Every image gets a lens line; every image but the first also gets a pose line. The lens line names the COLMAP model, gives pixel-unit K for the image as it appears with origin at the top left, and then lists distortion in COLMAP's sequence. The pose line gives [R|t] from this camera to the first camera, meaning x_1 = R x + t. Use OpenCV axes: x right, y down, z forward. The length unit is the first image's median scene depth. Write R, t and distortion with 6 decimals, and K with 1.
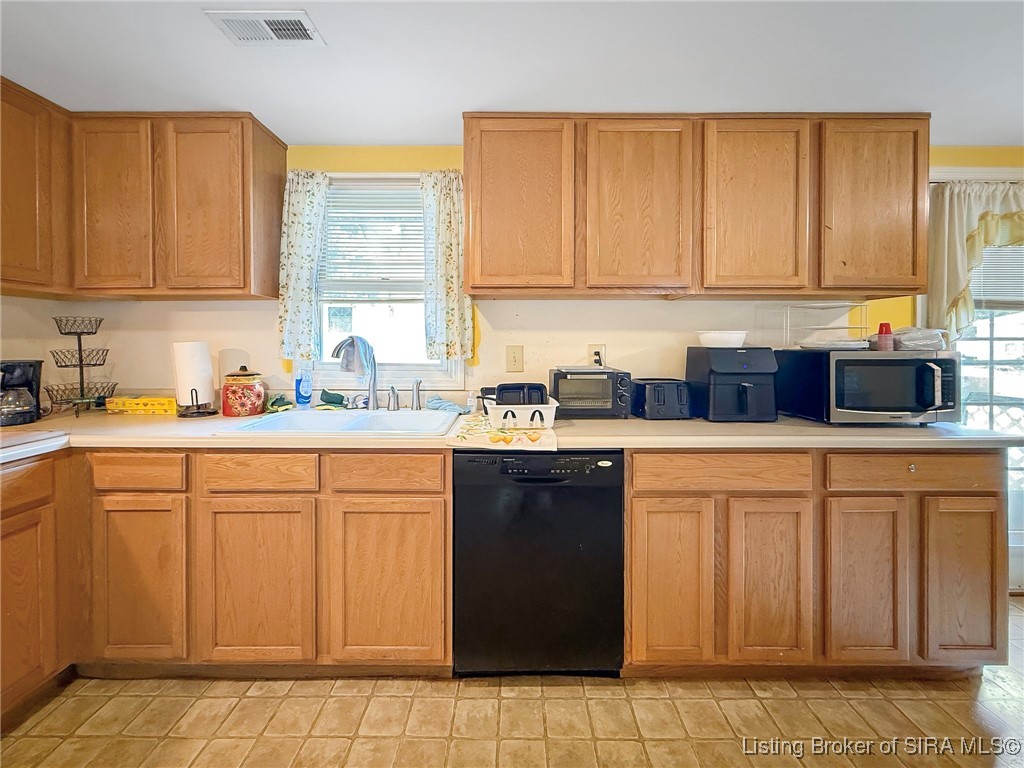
lens RADIAL K [[399.2, 0, 514.9], [0, 399.2, 349.7], [0, 0, 1]] dist [0.000793, 0.000415]
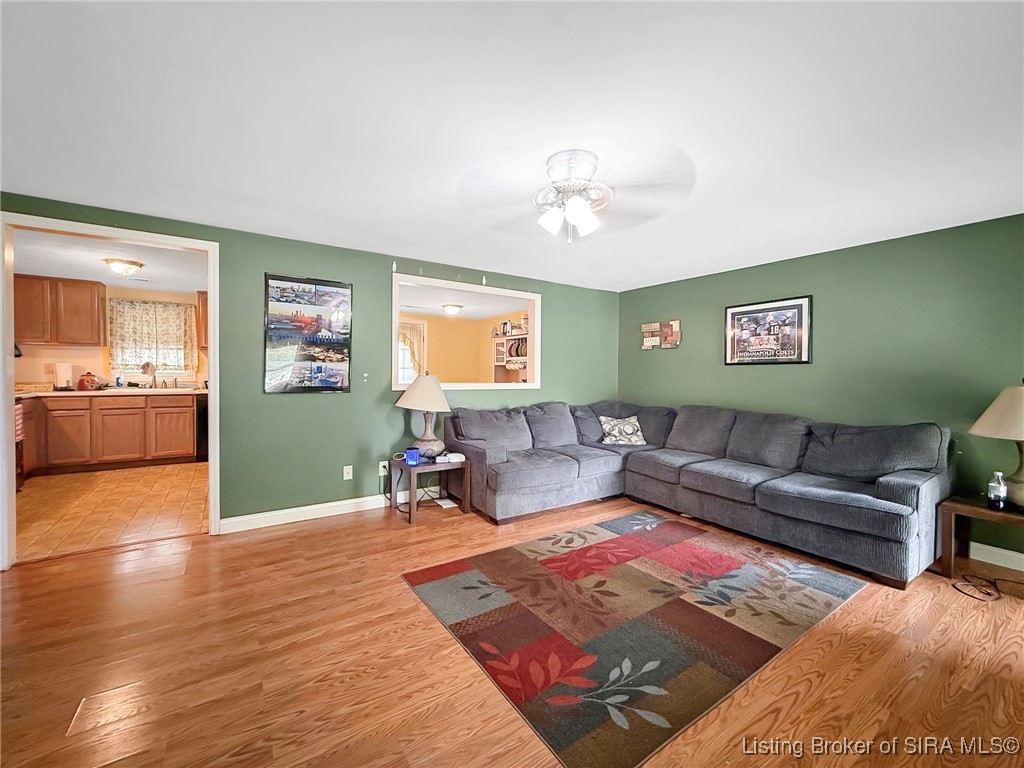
lens RADIAL K [[408.6, 0, 528.3], [0, 408.6, 378.4], [0, 0, 1]] dist [0.000444, 0.000341]
pose [[0.817279, -0.001099, 0.576241, 0.154635], [-0.002967, 0.999977, 0.006116, 0.068977], [-0.576235, -0.006708, 0.817257, -3.456038]]
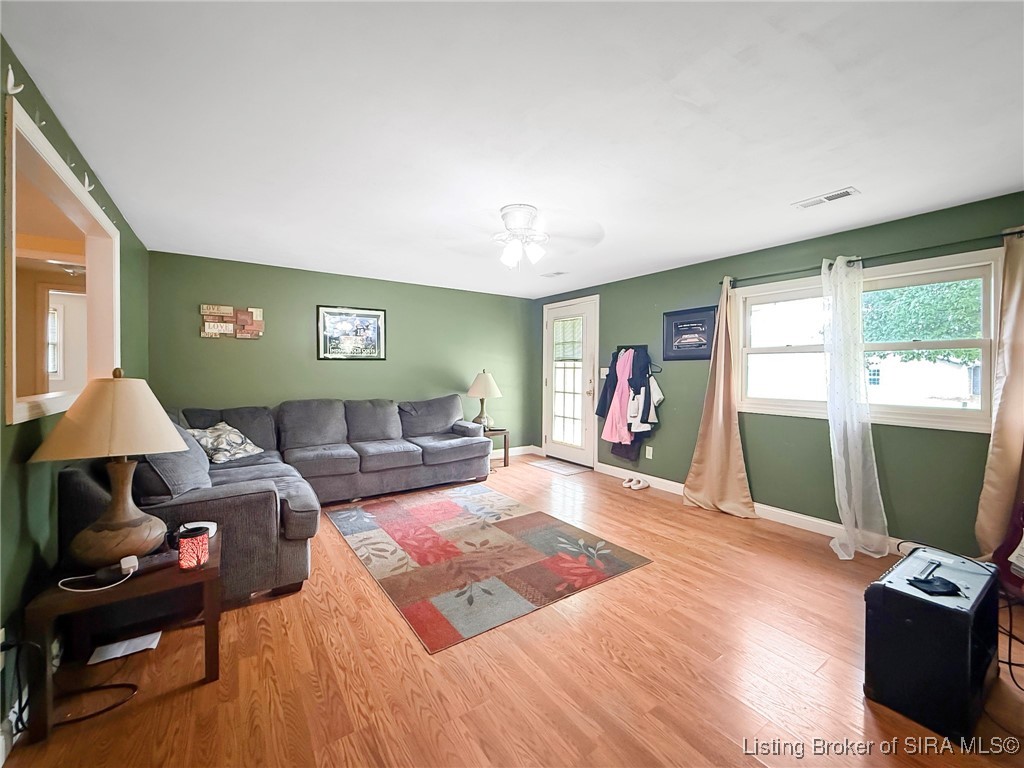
lens RADIAL K [[417.2, 0, 510.3], [0, 417.2, 370.2], [0, 0, 1]] dist [-0.000906, 0.000106]
pose [[-0.560664, -0.007775, 0.828007, -0.427450], [0.003151, 0.999929, 0.011522, 0.035870], [-0.828038, 0.009069, -0.560599, -1.394730]]
